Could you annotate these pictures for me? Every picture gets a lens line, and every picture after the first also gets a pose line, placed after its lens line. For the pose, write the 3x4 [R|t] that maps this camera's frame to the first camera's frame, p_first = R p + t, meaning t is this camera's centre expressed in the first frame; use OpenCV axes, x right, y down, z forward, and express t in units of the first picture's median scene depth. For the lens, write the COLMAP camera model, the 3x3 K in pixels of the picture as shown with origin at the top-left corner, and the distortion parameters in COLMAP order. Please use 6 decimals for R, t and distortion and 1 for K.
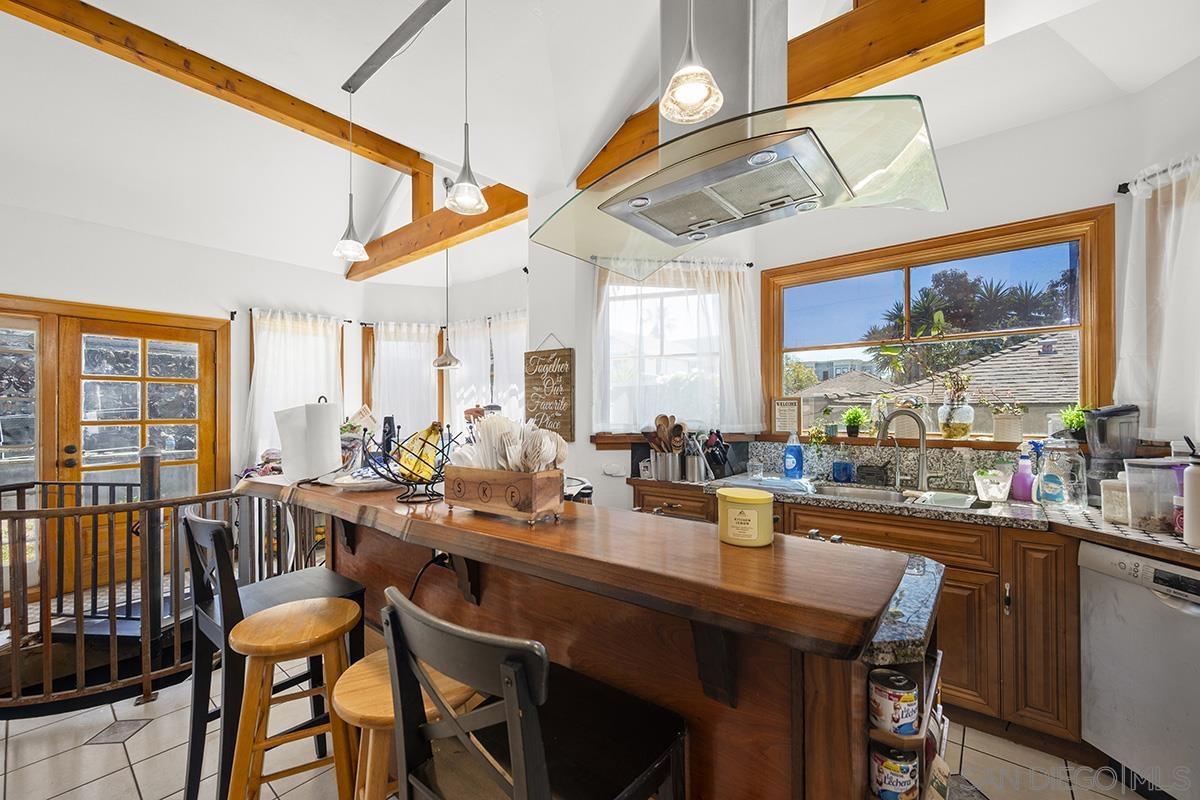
lens RADIAL K [[479.7, 0, 593.4], [0, 479.7, 406.1], [0, 0, 1]] dist [0.000200, -0.000534]
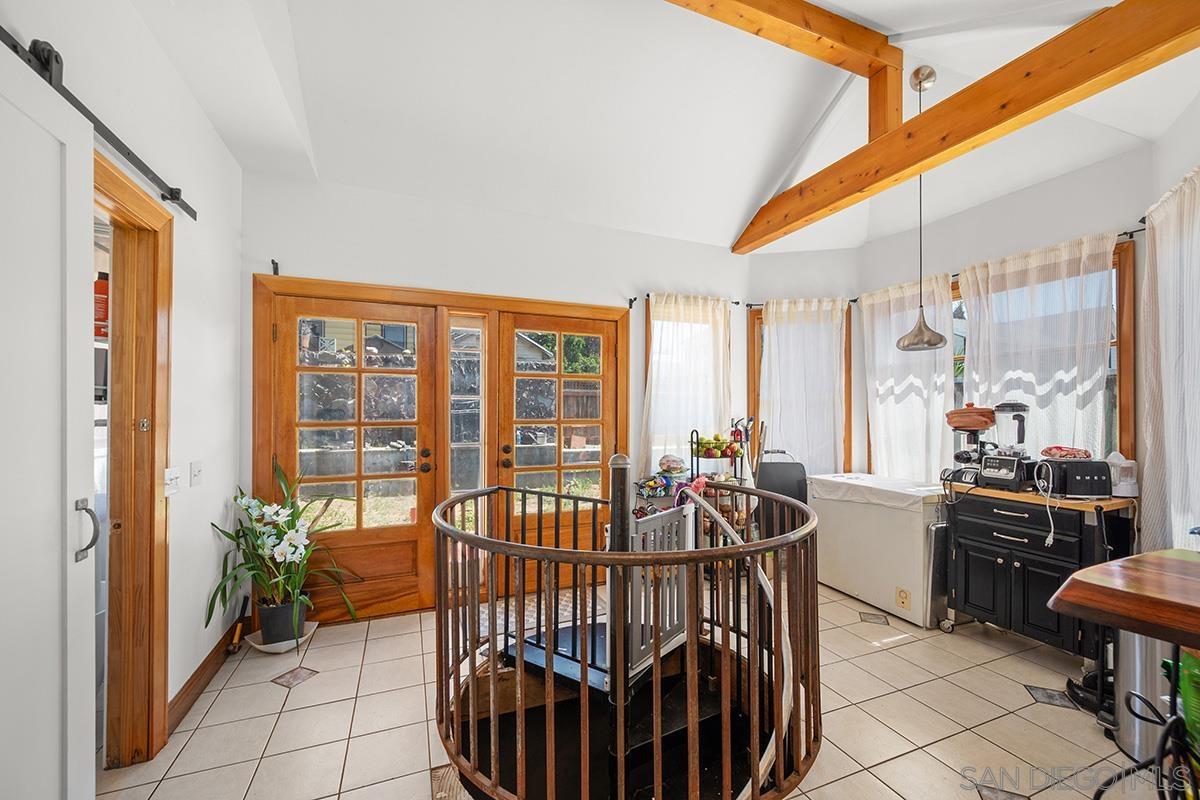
lens RADIAL K [[479.7, 0, 602.3], [0, 479.7, 409.5], [0, 0, 1]] dist [0.000200, -0.000534]
pose [[0.883169, 0.004690, -0.469032, -0.502491], [-0.002448, 0.999982, 0.005390, 0.004403], [0.469049, -0.003612, 0.883165, 0.250787]]
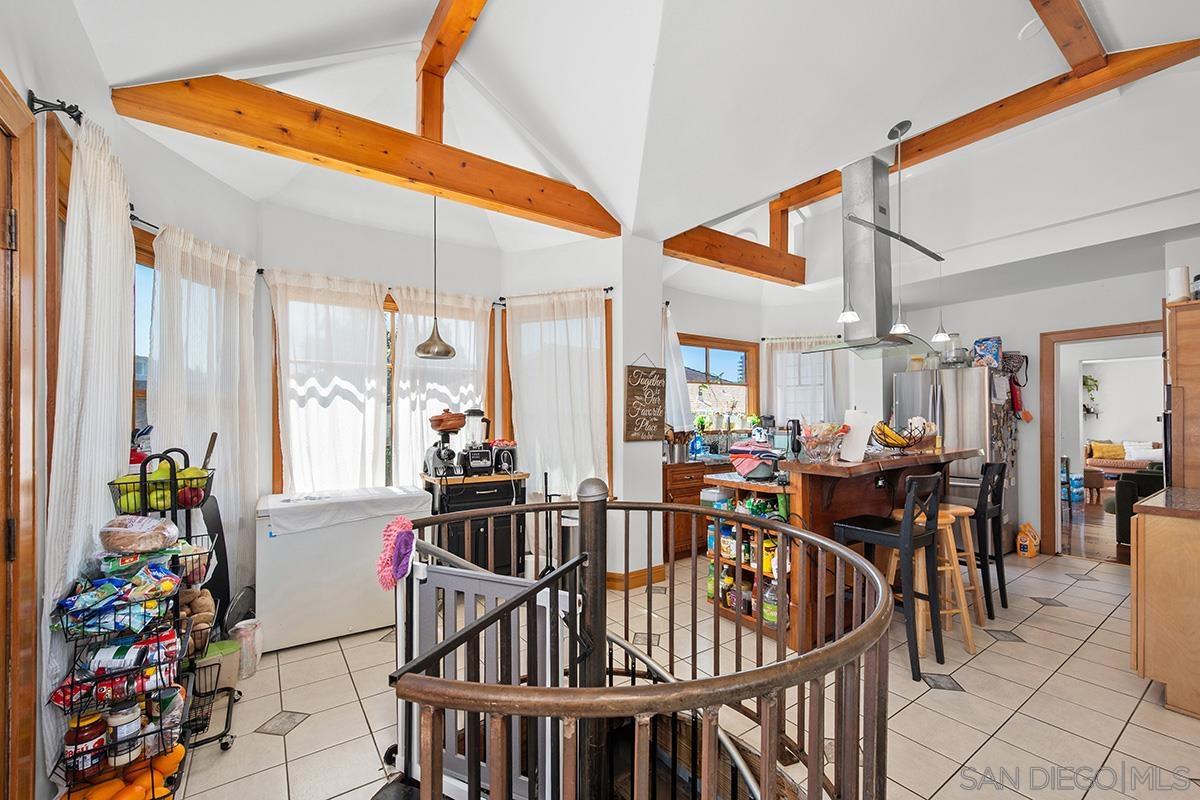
lens RADIAL K [[479.7, 0, 591.5], [0, 479.7, 411.9], [0, 0, 1]] dist [0.000200, -0.000534]
pose [[0.287710, 0.014900, 0.957602, -1.115648], [-0.005601, 0.999888, -0.013875, 0.014029], [-0.957701, -0.001371, 0.287761, 0.666991]]
